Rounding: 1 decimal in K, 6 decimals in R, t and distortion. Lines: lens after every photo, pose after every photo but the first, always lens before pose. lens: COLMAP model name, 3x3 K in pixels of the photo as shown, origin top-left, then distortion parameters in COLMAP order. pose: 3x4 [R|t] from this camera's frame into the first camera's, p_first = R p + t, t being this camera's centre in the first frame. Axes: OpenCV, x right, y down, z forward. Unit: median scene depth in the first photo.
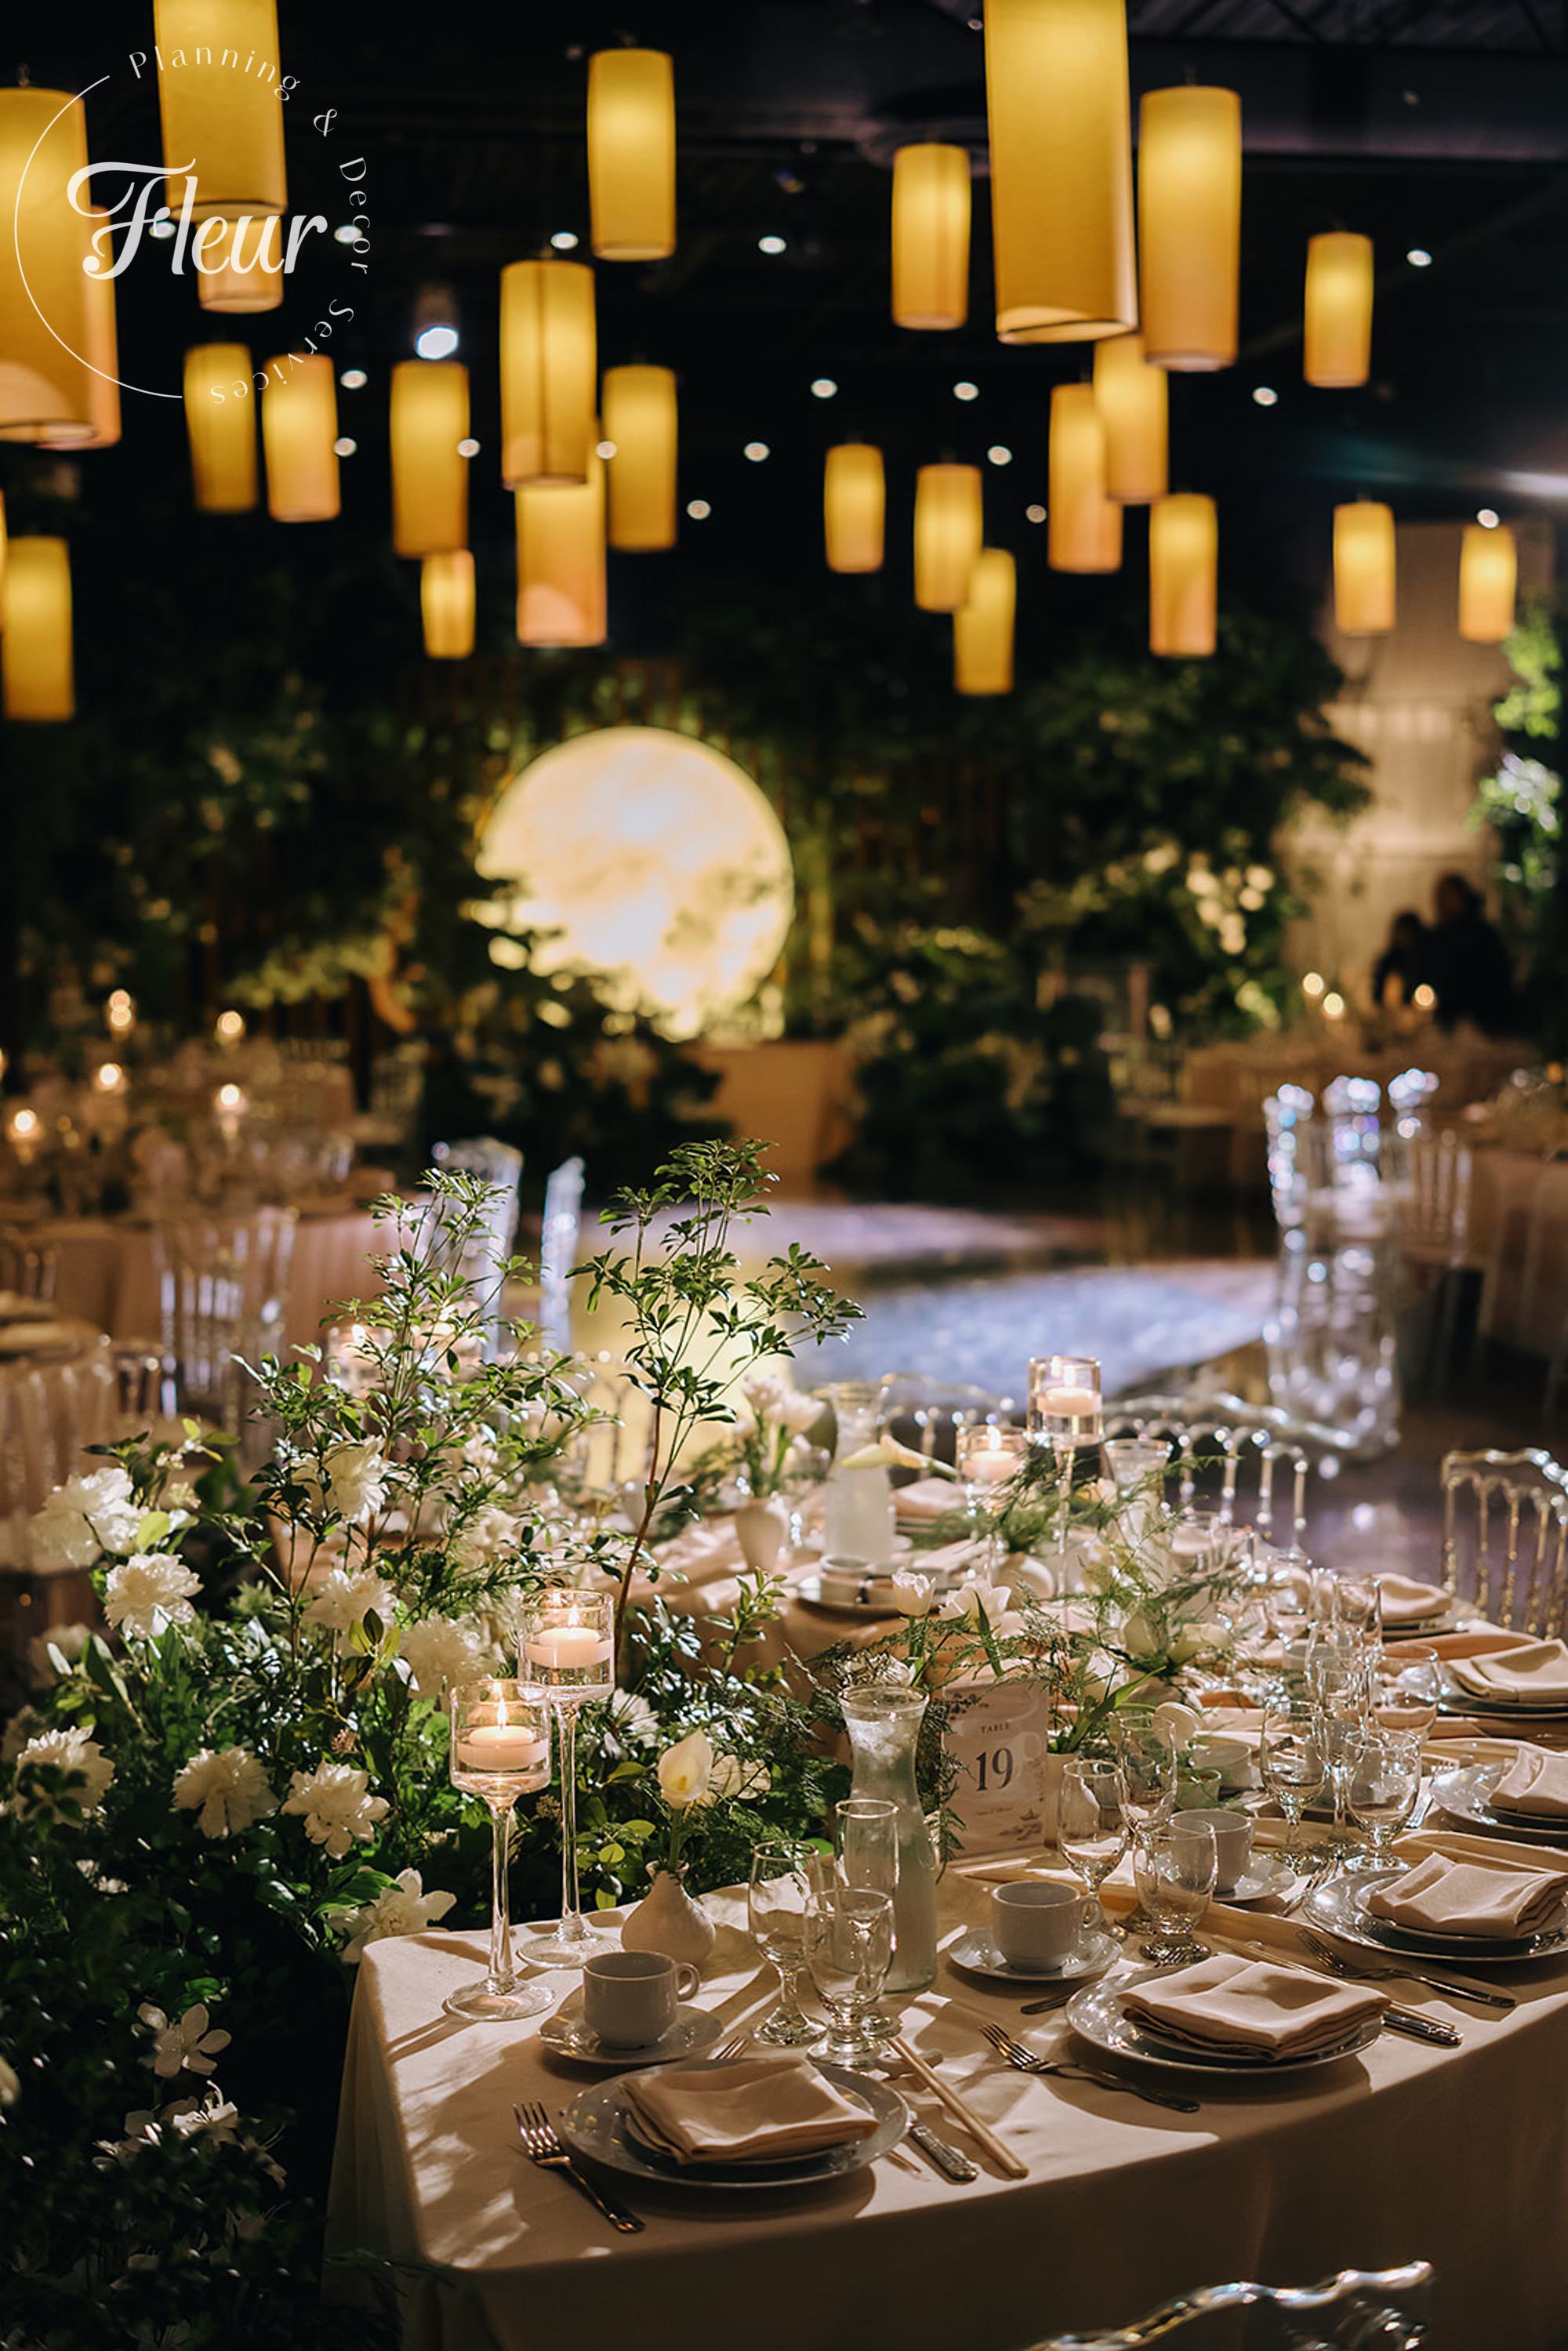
lens RADIAL K [[3431.0, 0, 763.3], [0, 3431.0, 1179.6], [0, 0, 1]] dist [0.022992, 0.000000]
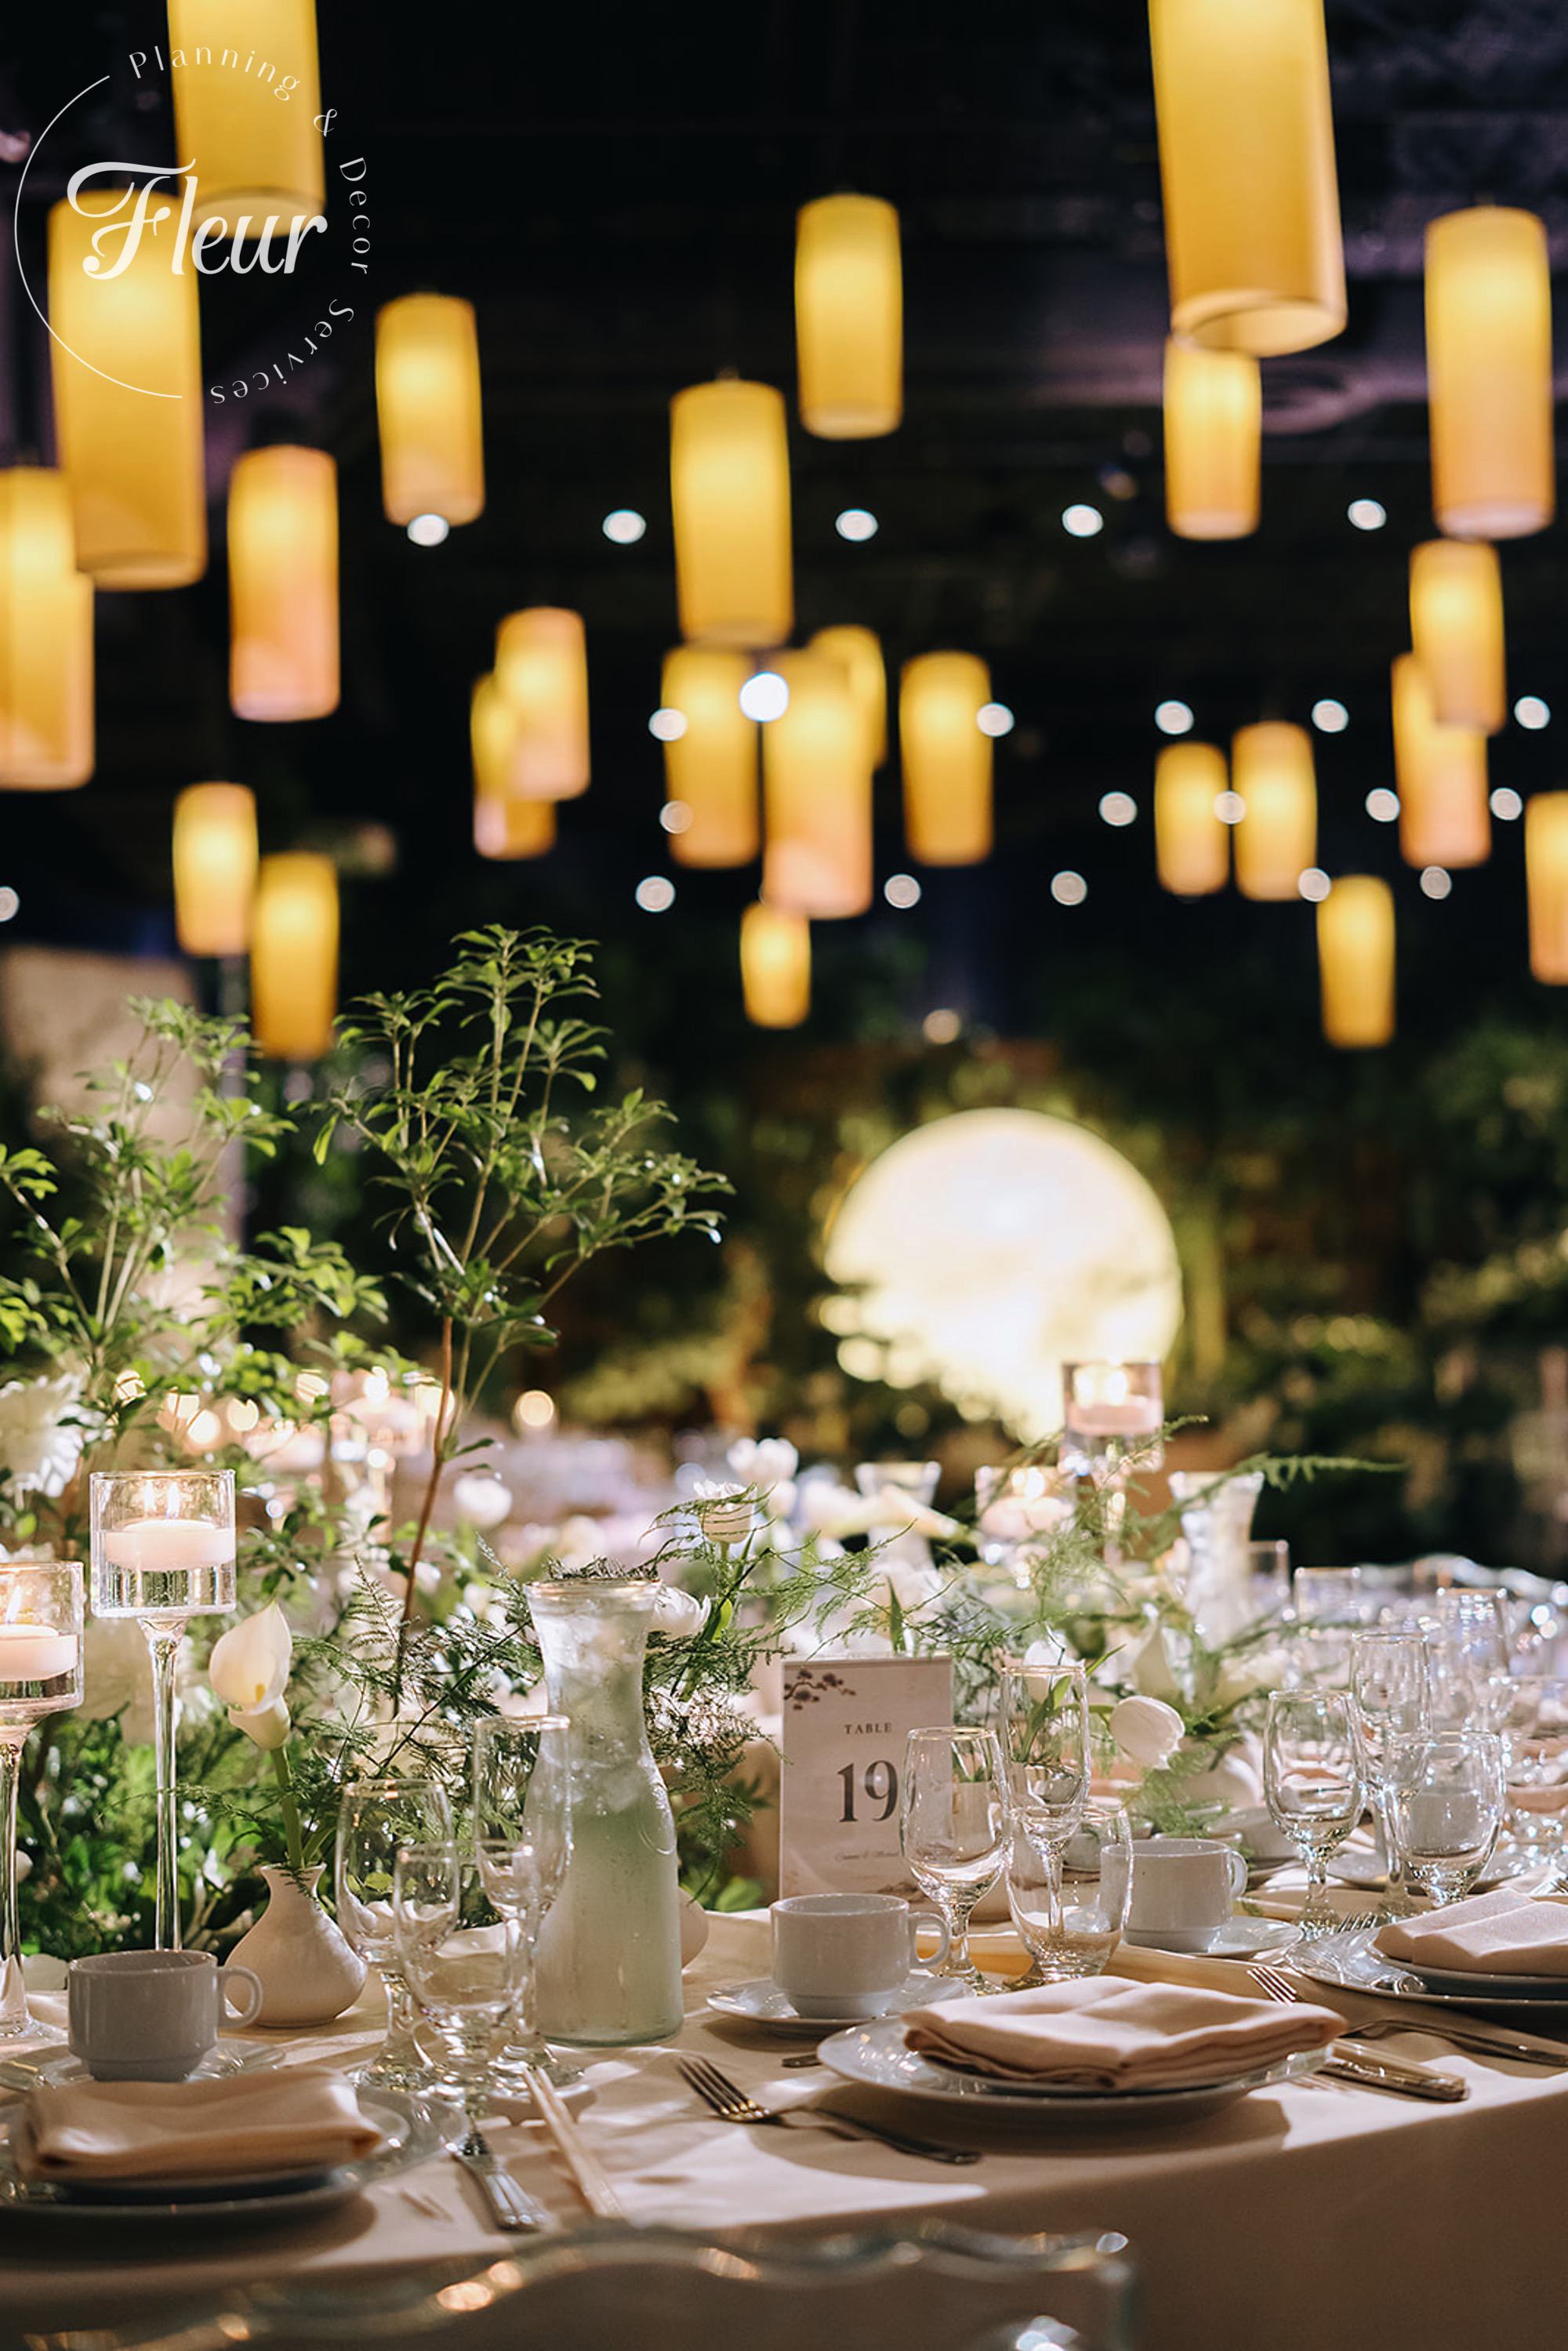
lens RADIAL K [[3578.8, 0, 795.6], [0, 3578.8, 1183.9], [0, 0, 1]] dist [0.009522, 0.000000]
pose [[0.992653, -0.022141, -0.118954, 0.127022], [0.004964, 0.989739, -0.142801, 0.140107], [0.120895, 0.141162, 0.982577, 0.262890]]
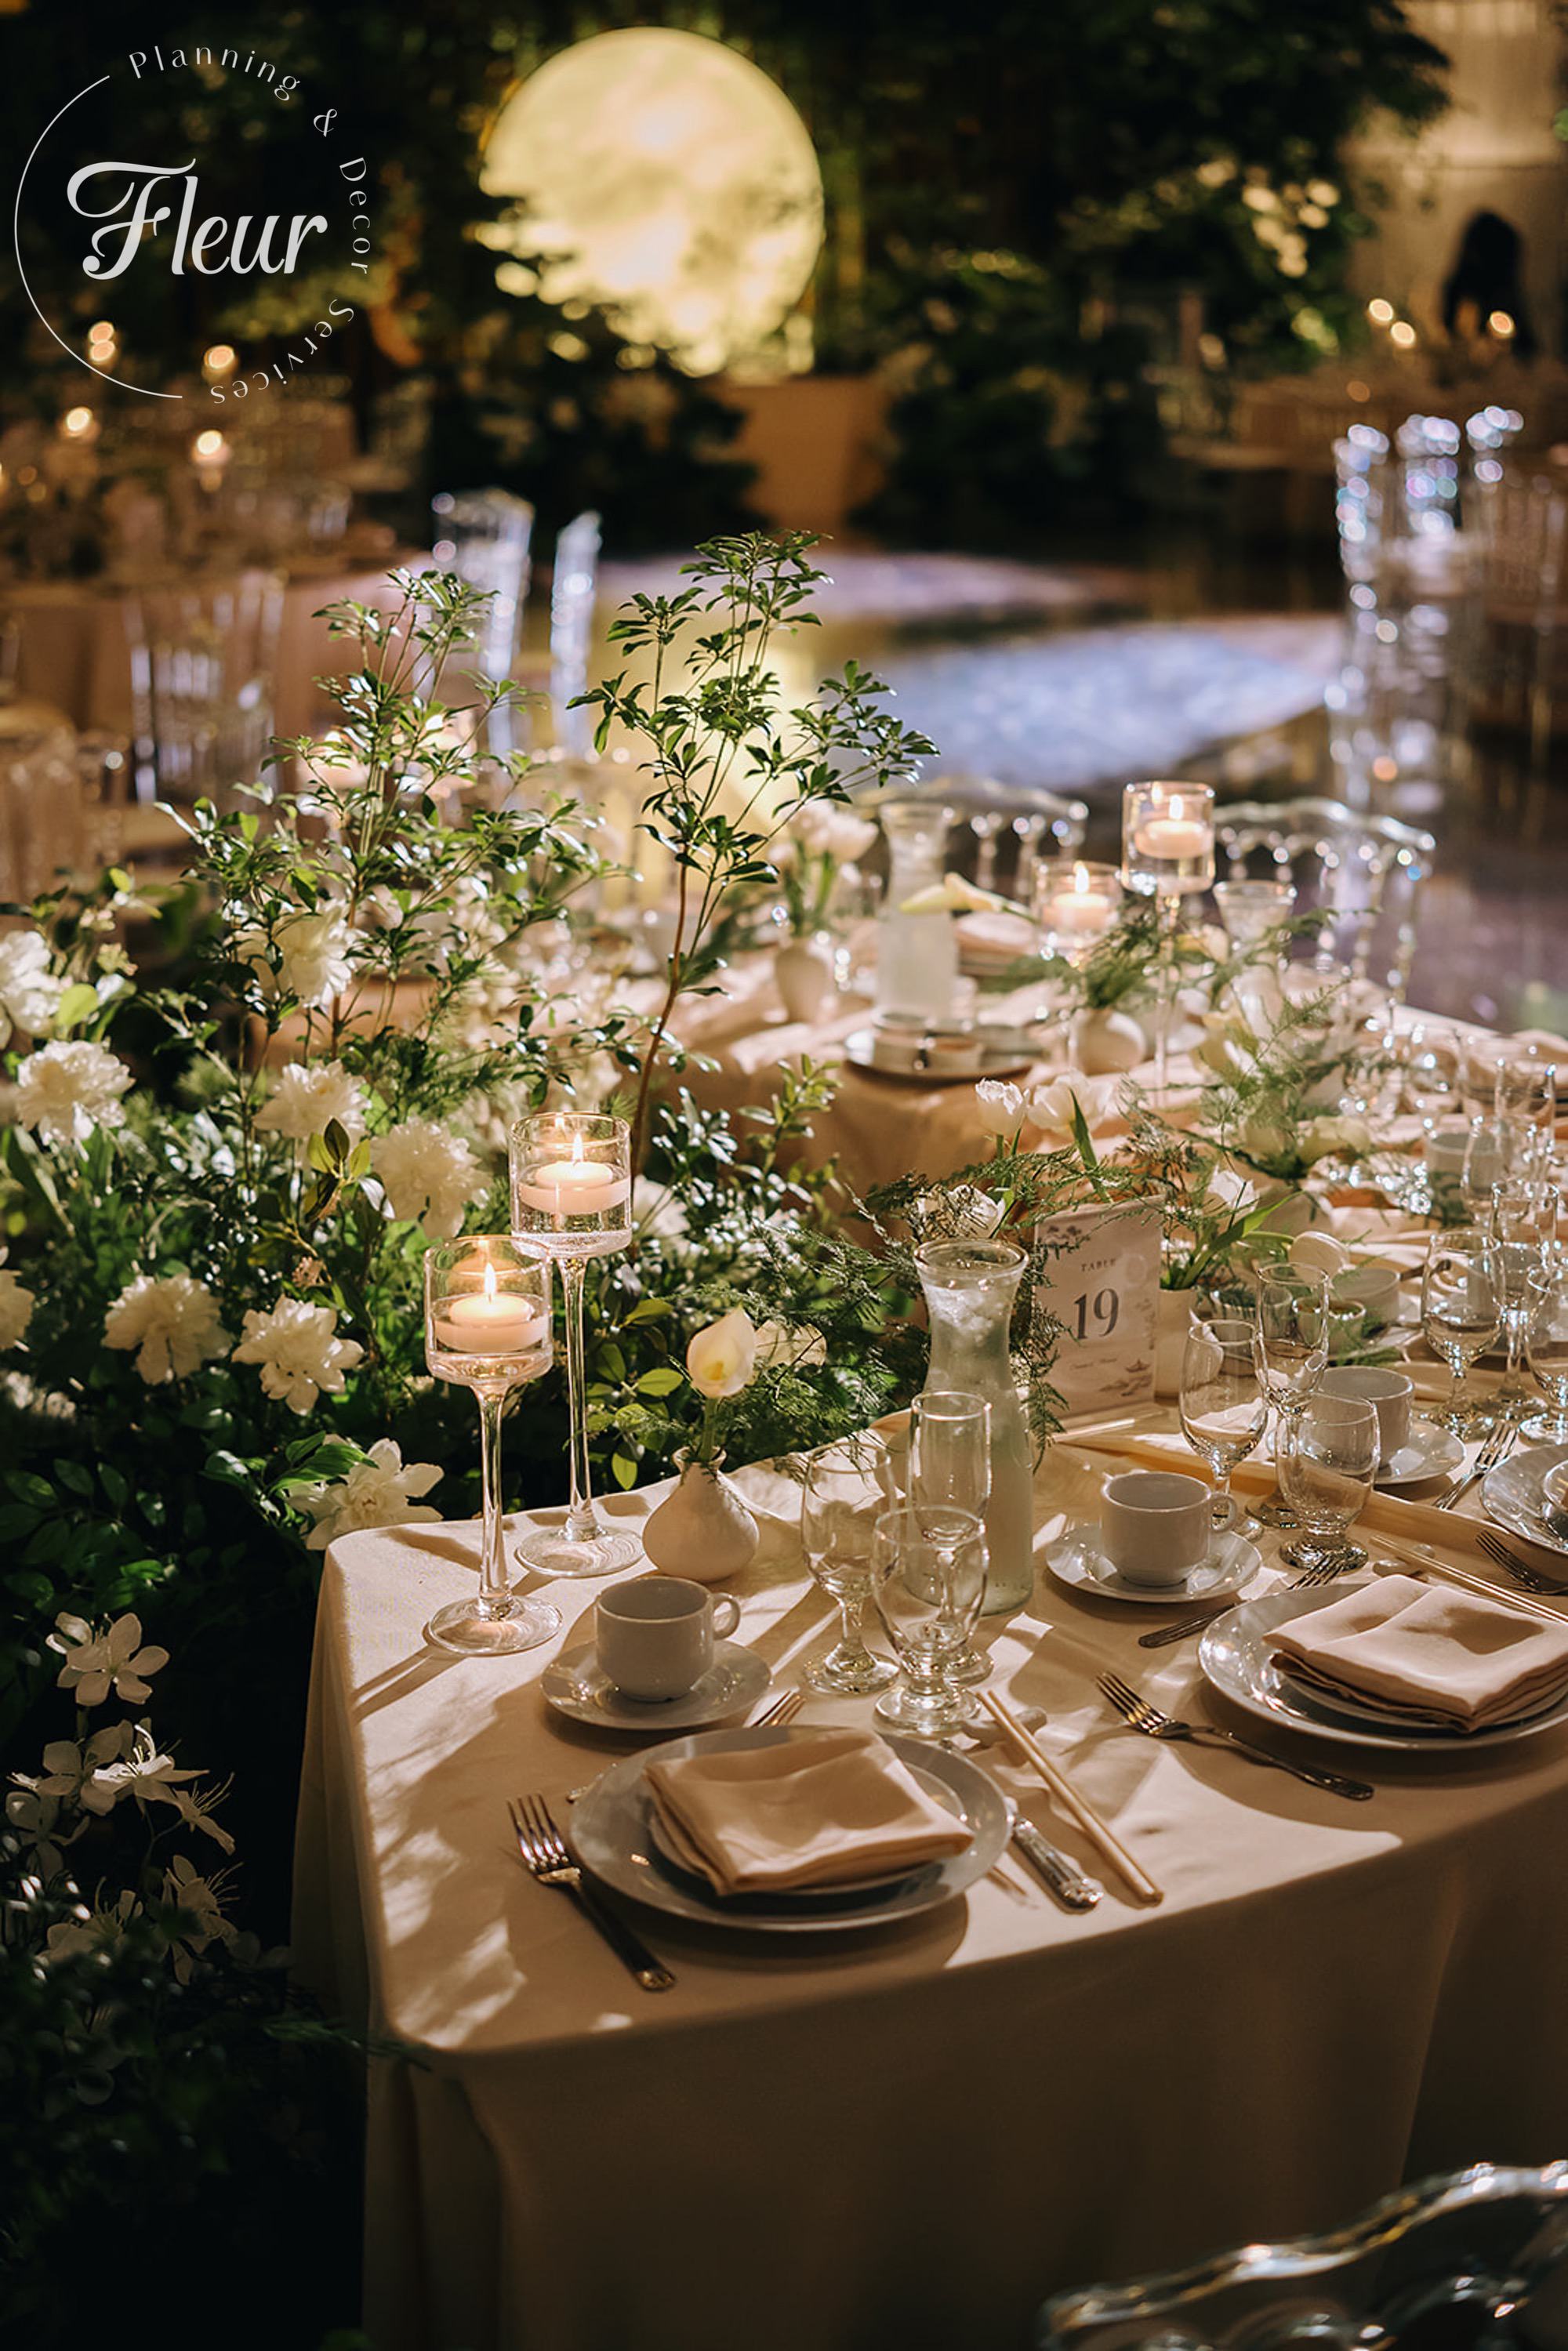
lens RADIAL K [[3431.0, 0, 755.1], [0, 3431.0, 1177.6], [0, 0, 1]] dist [0.022992, 0.000000]
pose [[0.999959, -0.000830, -0.009046, -0.006180], [0.002527, 0.981930, 0.189228, -0.014413], [0.008725, -0.189243, 0.981892, 0.182030]]
